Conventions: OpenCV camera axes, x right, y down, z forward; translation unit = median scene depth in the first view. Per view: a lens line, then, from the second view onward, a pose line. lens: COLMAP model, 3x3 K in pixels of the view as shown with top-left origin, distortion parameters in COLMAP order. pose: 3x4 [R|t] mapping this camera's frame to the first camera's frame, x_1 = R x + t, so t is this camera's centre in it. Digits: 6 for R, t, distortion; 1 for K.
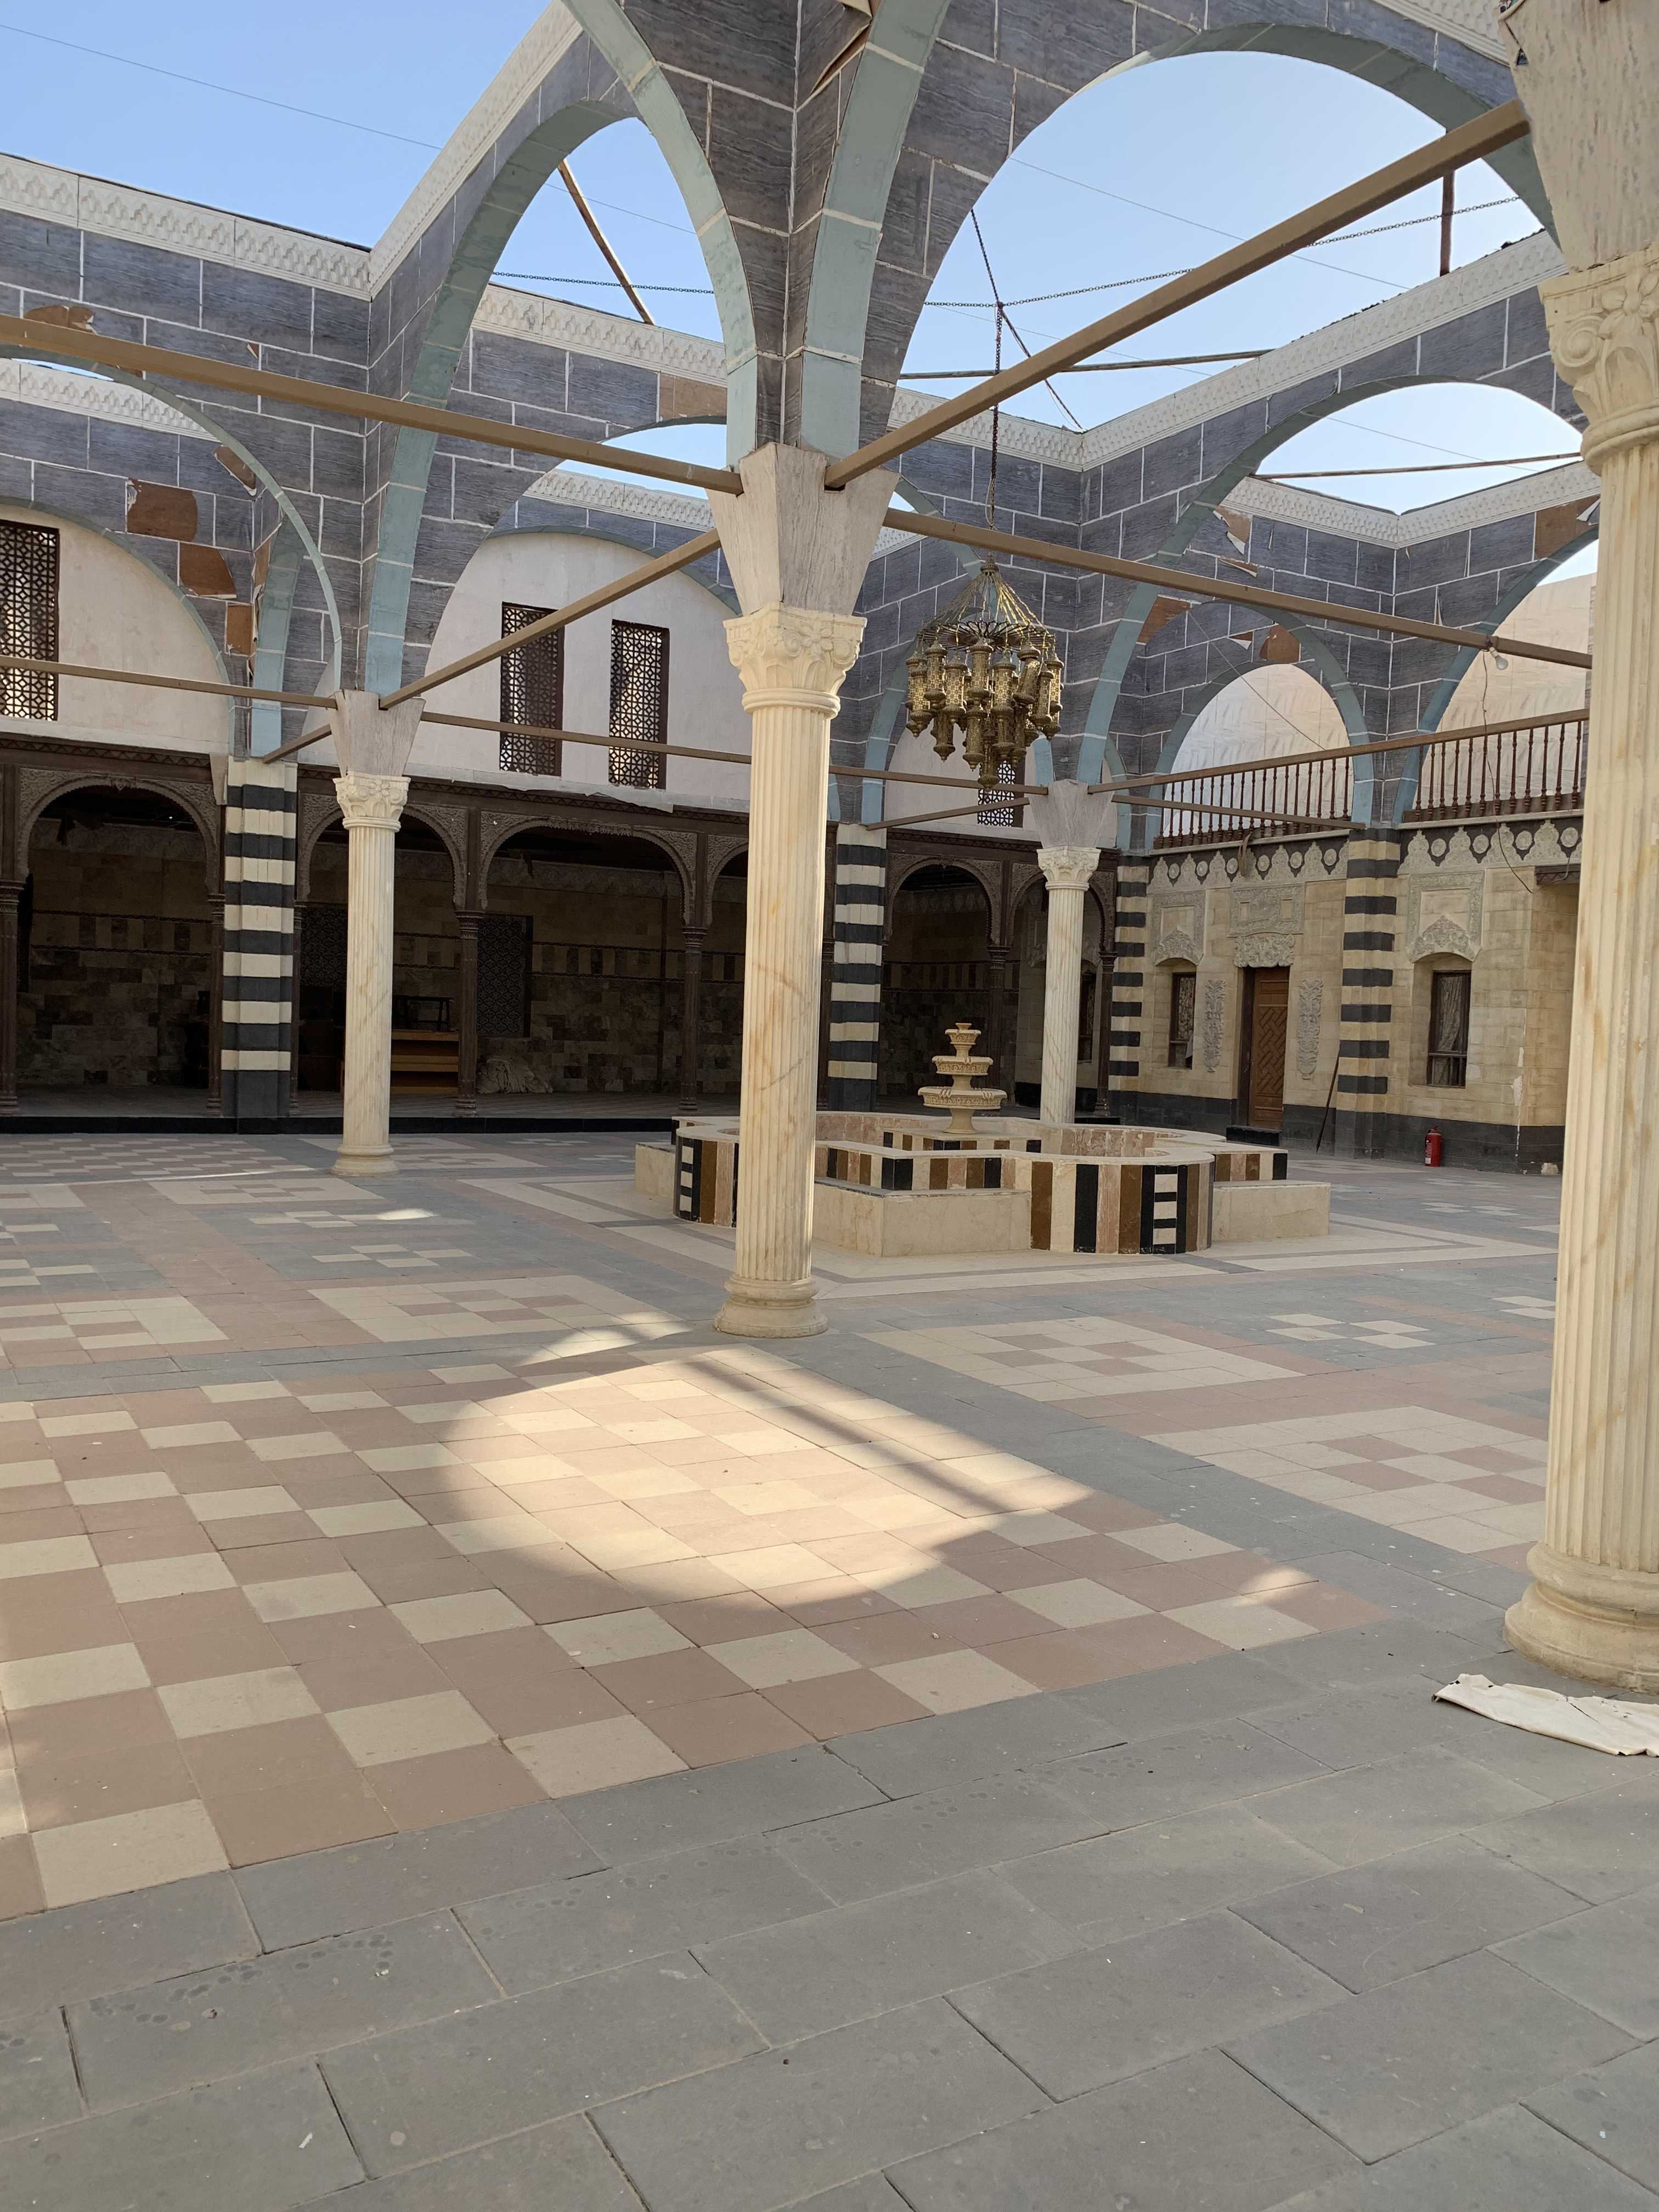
lens RADIAL K [[1701.3, 0, 842.1], [0, 1701.3, 1111.6], [0, 0, 1]] dist [0.074071, -0.067654]
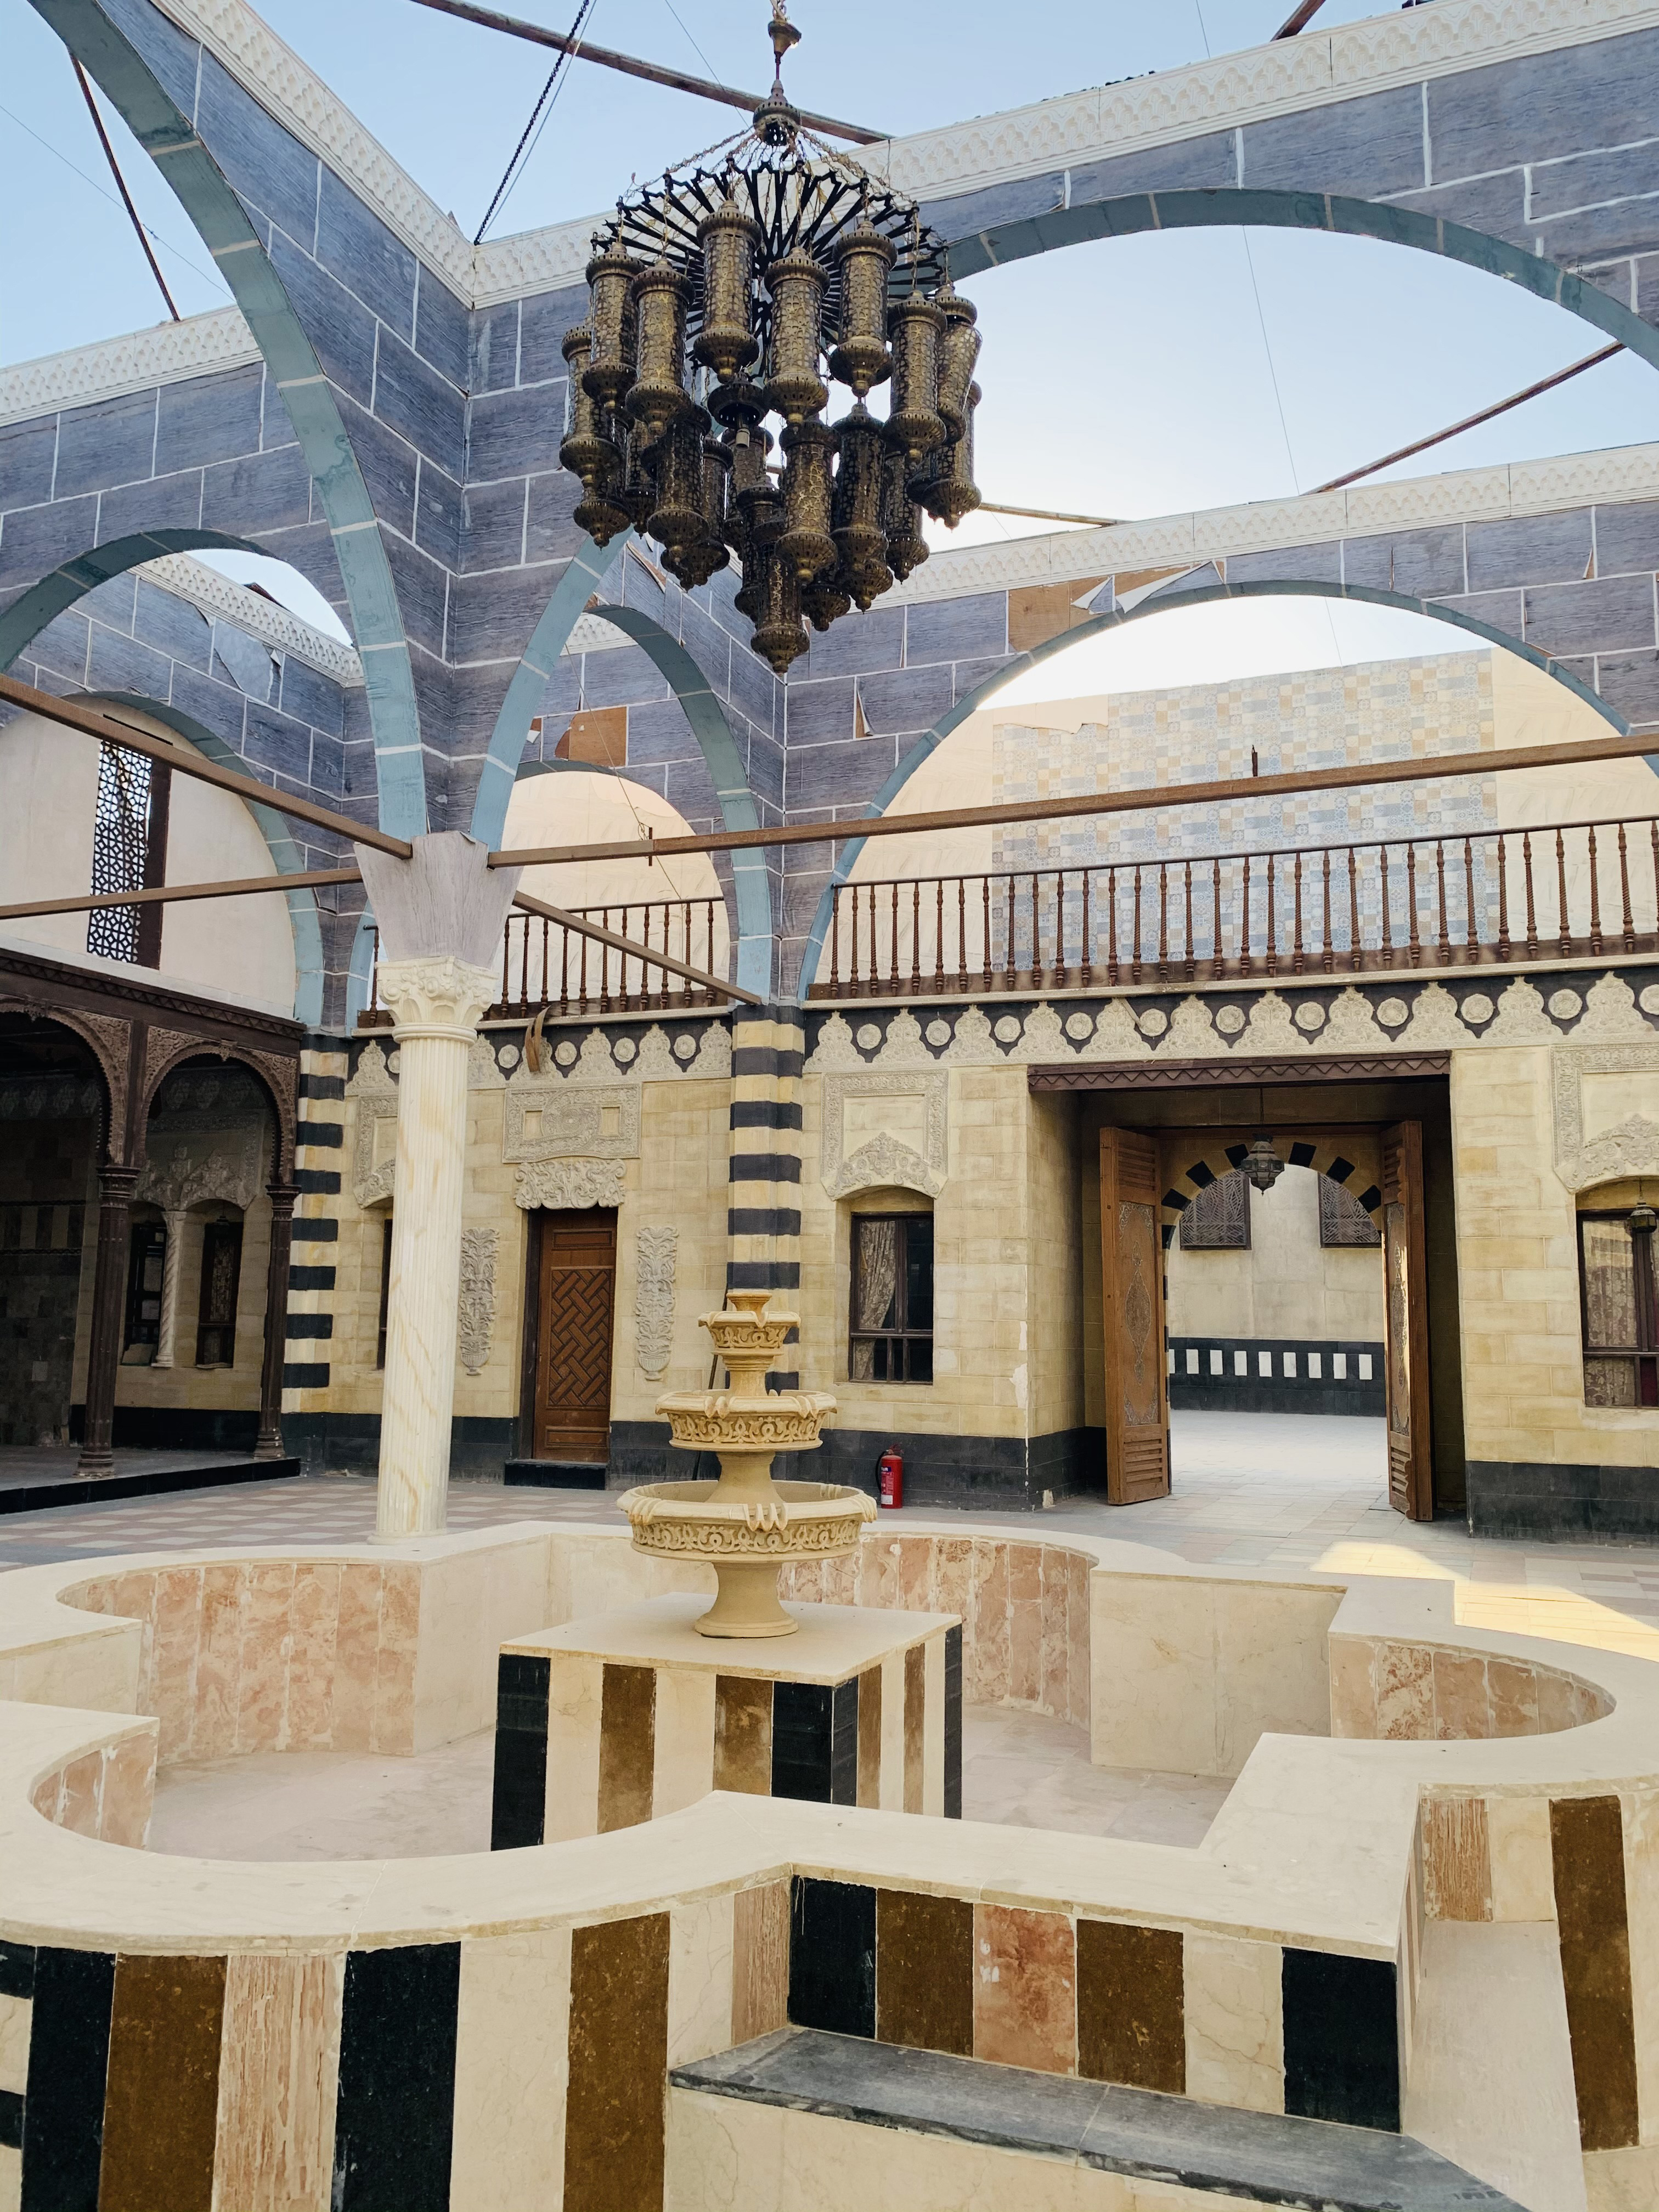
lens RADIAL K [[1701.3, 0, 853.4], [0, 1701.3, 1076.7], [0, 0, 1]] dist [0.074071, -0.067654]
pose [[0.784023, 0.061166, 0.617711, -0.081909], [0.051578, 0.985273, -0.163026, -0.024297], [-0.618586, 0.159677, 0.769321, 0.460887]]
